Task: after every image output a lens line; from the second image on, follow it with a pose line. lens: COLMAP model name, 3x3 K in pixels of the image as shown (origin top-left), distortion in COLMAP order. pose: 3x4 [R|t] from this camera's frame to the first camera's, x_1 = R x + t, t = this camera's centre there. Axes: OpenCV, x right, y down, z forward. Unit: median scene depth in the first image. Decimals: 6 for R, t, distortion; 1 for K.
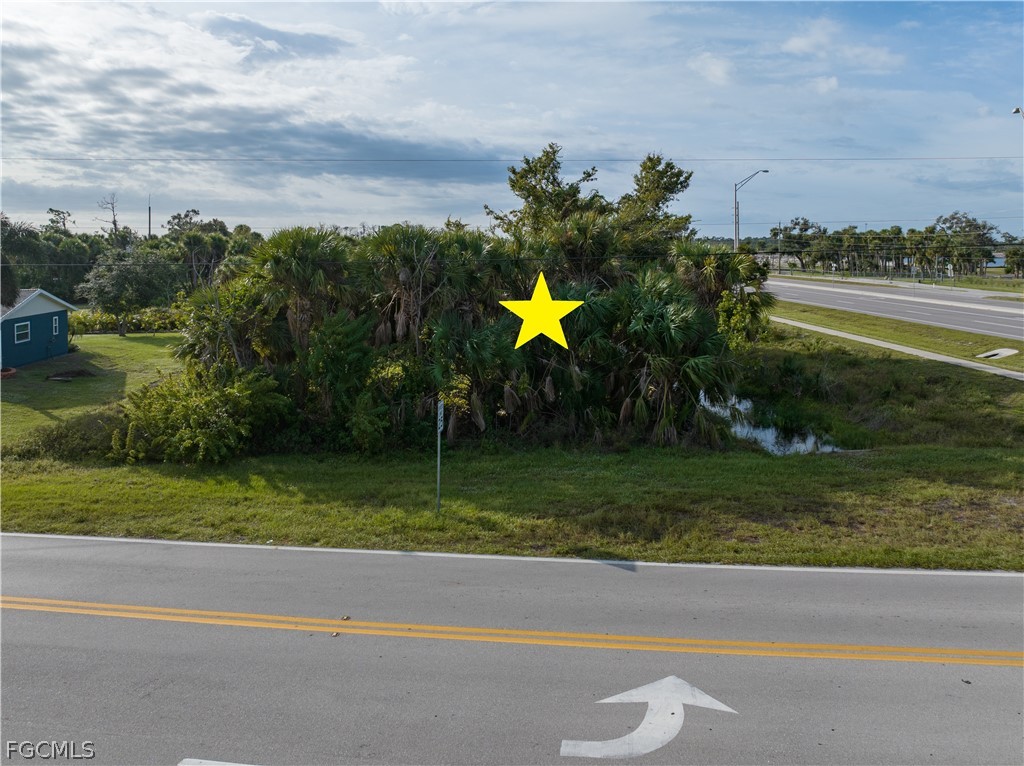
lens RADIAL K [[759.6, 0, 539.8], [0, 759.6, 248.9], [0, 0, 1]] dist [-0.041418, 0.008972]
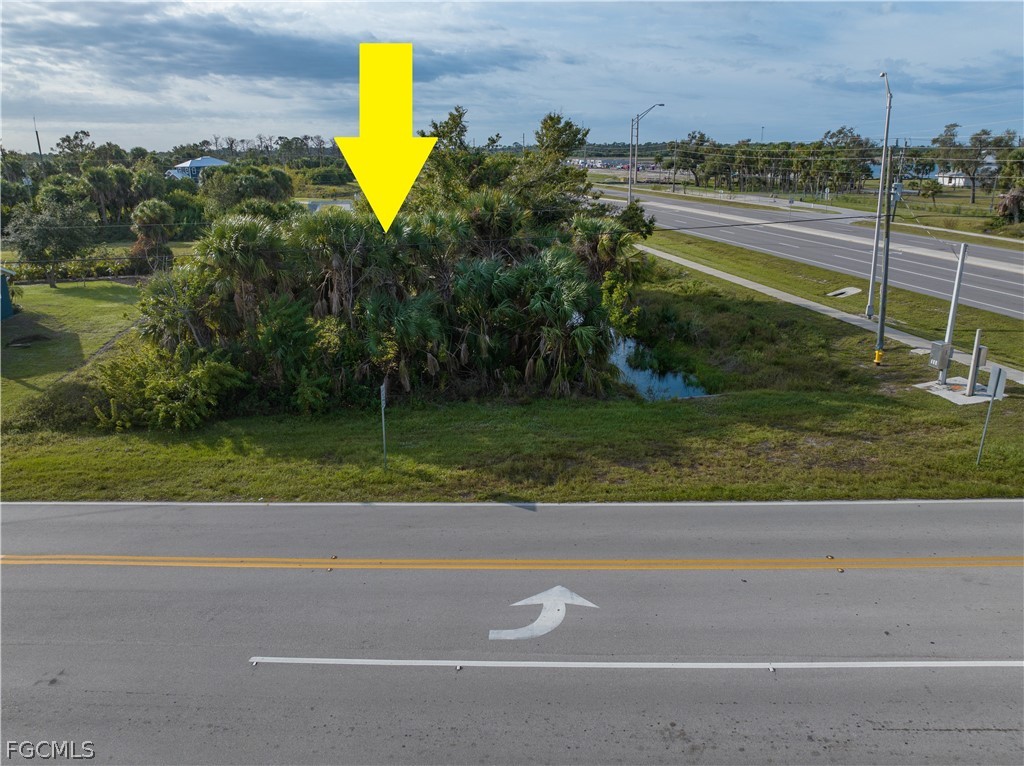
lens RADIAL K [[738.1, 0, 510.5], [0, 738.1, 359.1], [0, 0, 1]] dist [-0.039013, 0.003261]
pose [[0.995920, -0.031940, 0.084393, -0.018020], [0.007965, 0.962727, 0.270357, -0.149882], [-0.089883, -0.268581, 0.959054, -0.163878]]
